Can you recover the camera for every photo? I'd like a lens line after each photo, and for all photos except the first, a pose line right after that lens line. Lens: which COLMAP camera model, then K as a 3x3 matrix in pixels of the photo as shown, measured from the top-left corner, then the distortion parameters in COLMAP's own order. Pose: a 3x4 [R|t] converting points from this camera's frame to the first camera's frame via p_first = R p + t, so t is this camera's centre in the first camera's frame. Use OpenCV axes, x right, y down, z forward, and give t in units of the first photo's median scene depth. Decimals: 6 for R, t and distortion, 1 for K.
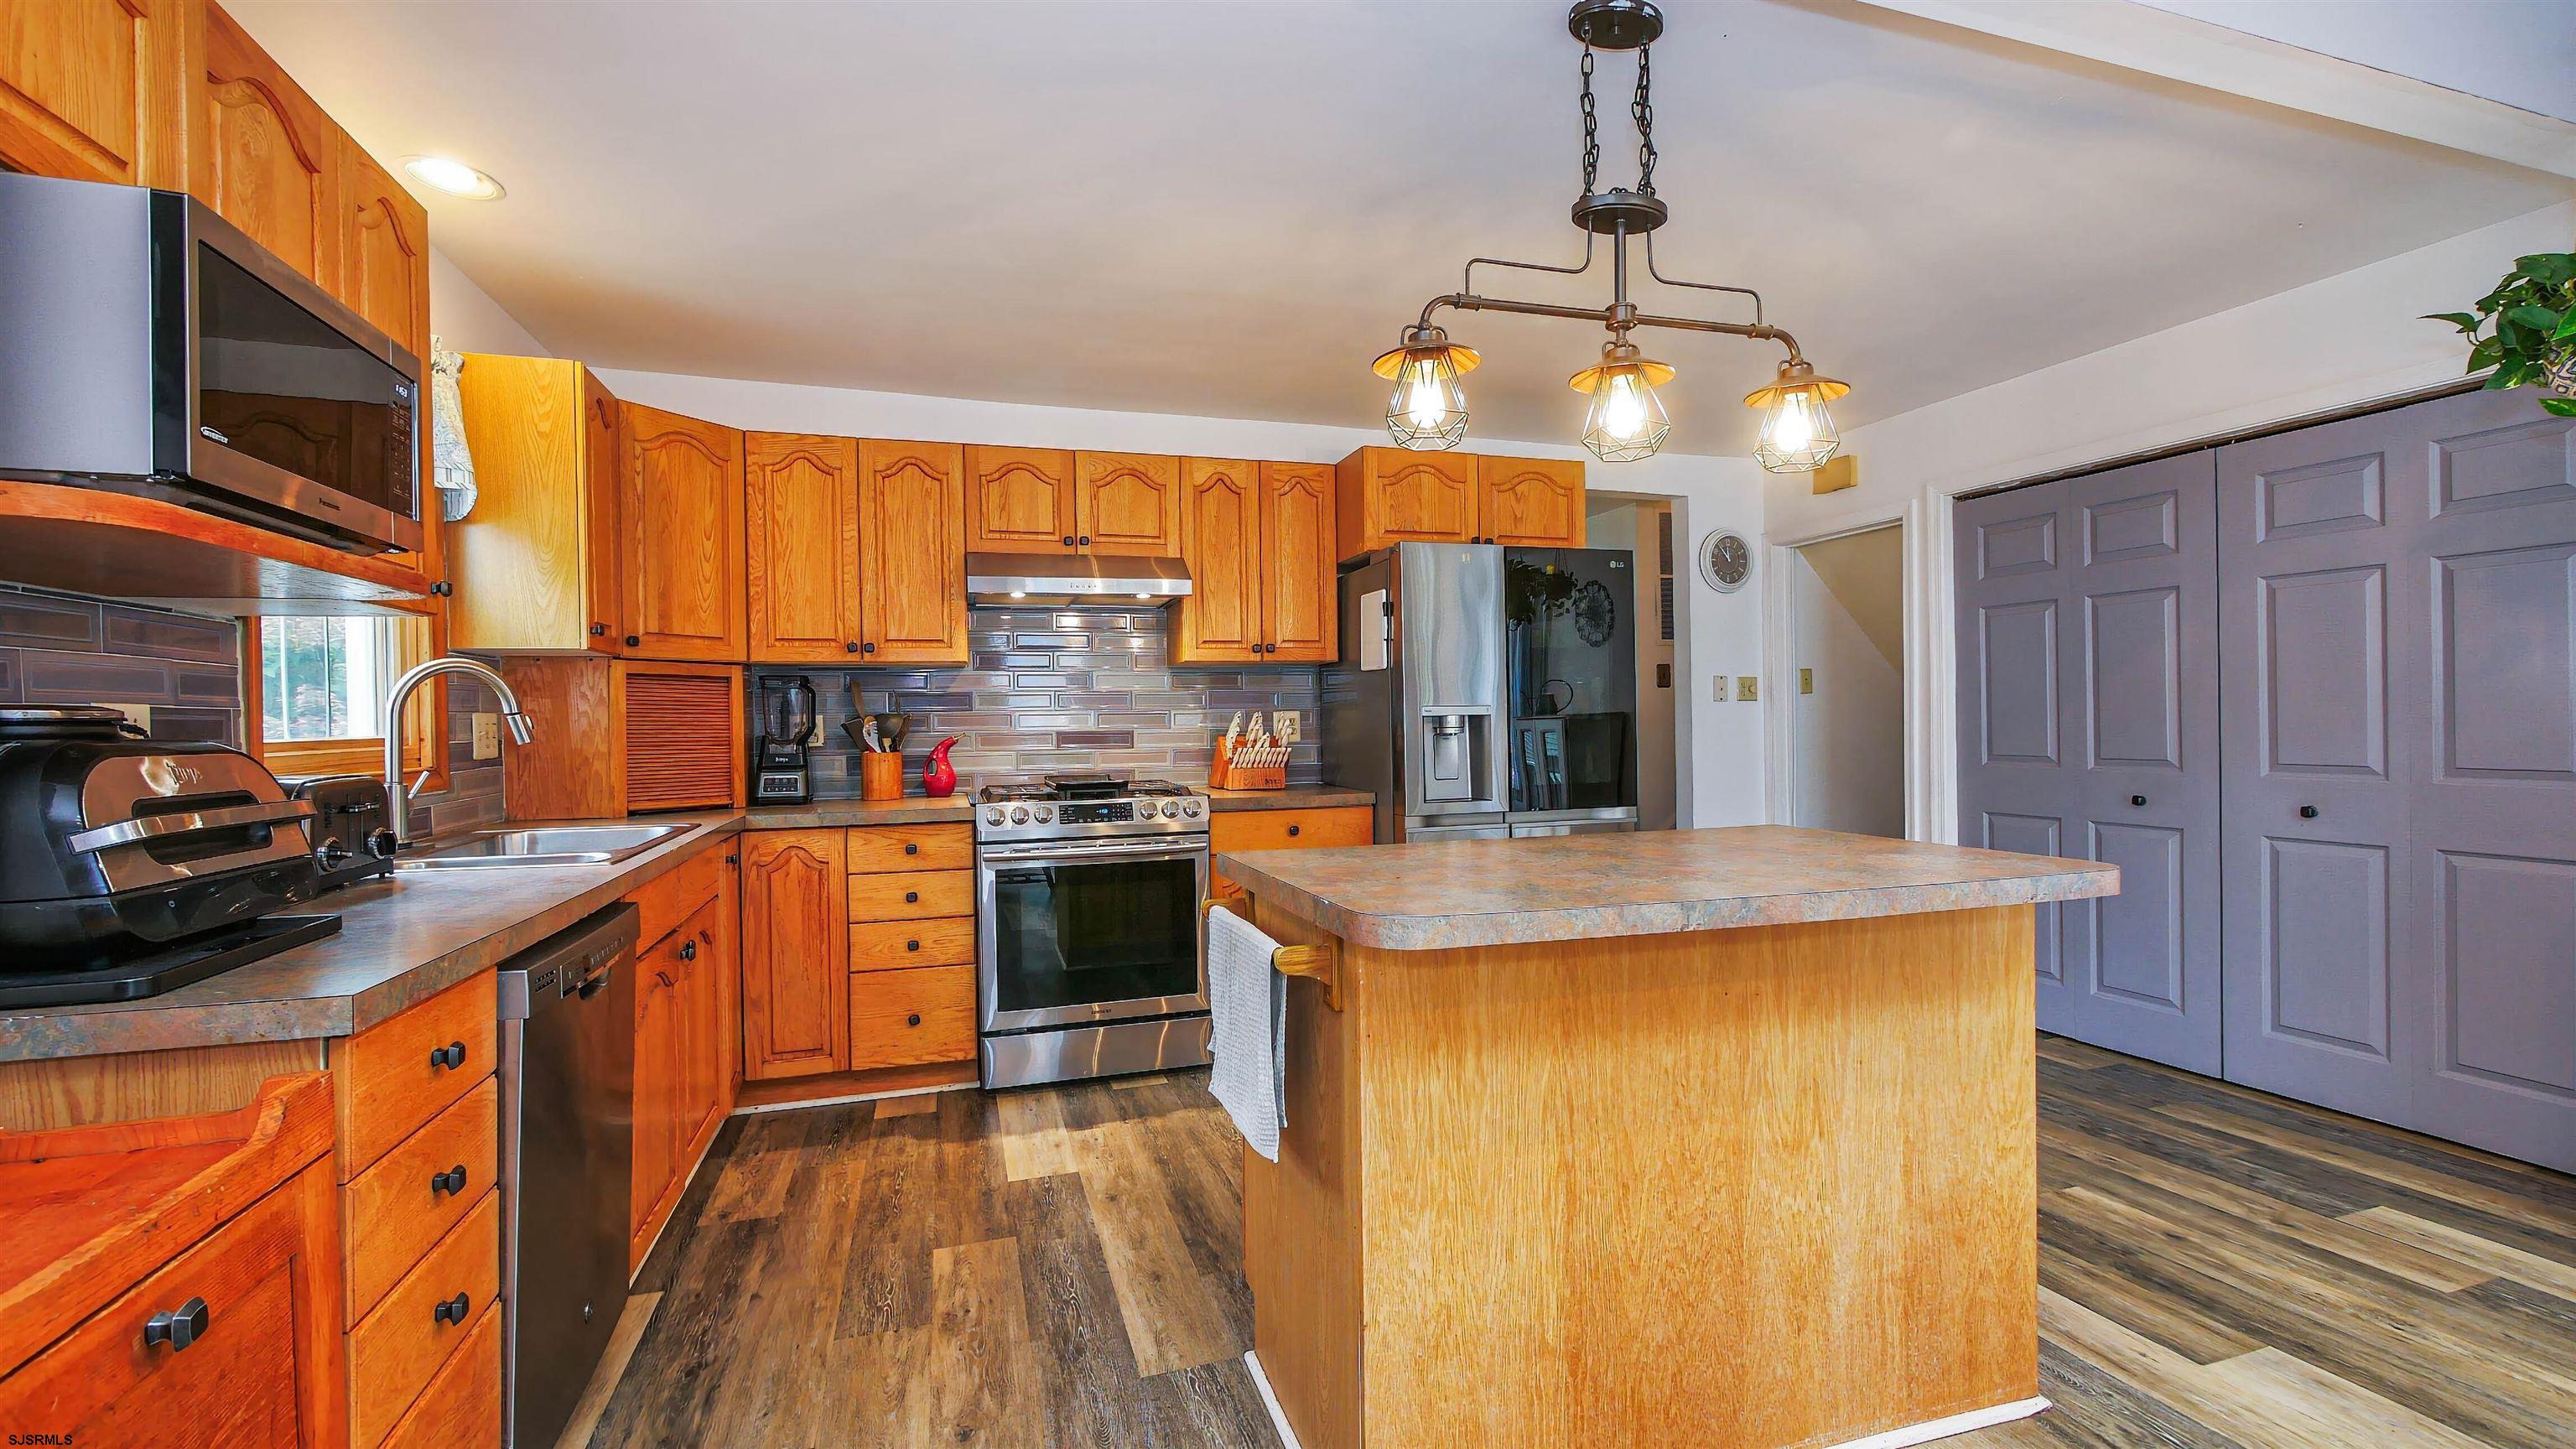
lens RADIAL K [[1061.6, 0, 1281.9], [0, 1061.6, 728.1], [0, 0, 1]] dist [-0.007122, 0.000307]
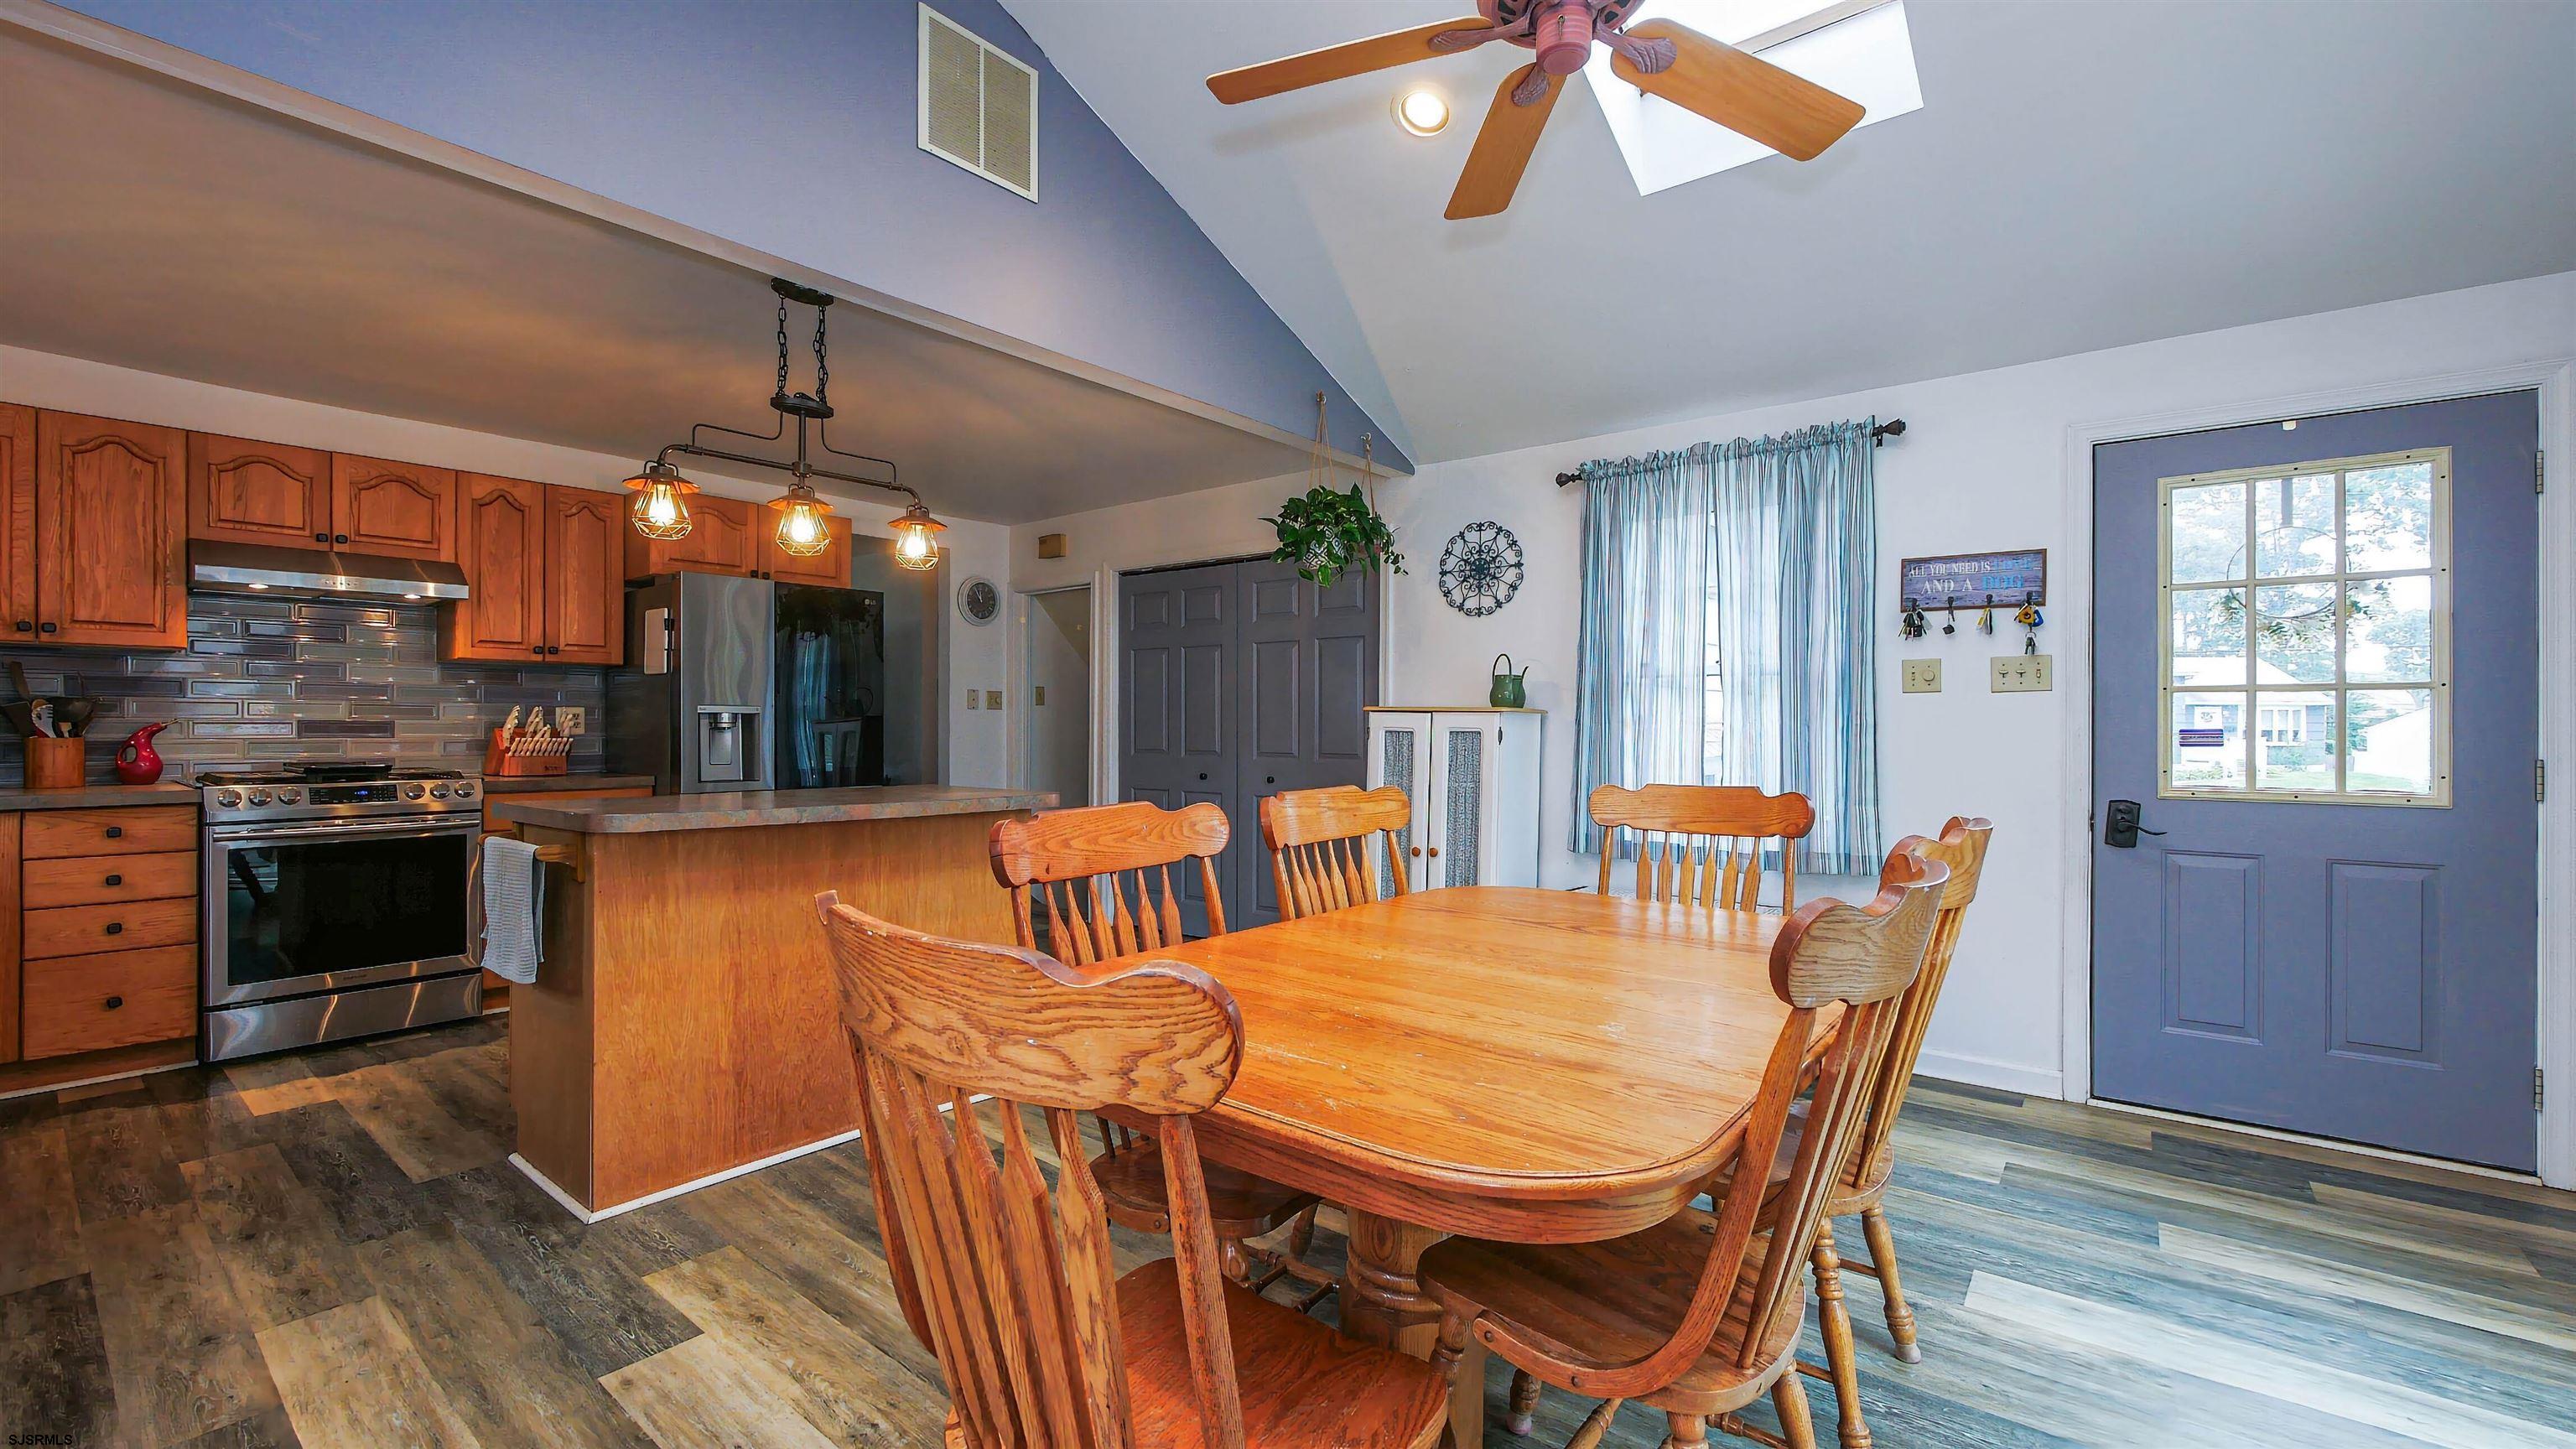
lens RADIAL K [[1061.6, 0, 1279.5], [0, 1061.6, 724.5], [0, 0, 1]] dist [-0.007122, 0.000307]
pose [[0.836398, 0.018733, 0.547802, 0.024491], [-0.011595, 0.999797, -0.016485, 0.015827], [-0.548000, 0.007436, 0.836445, -0.431826]]
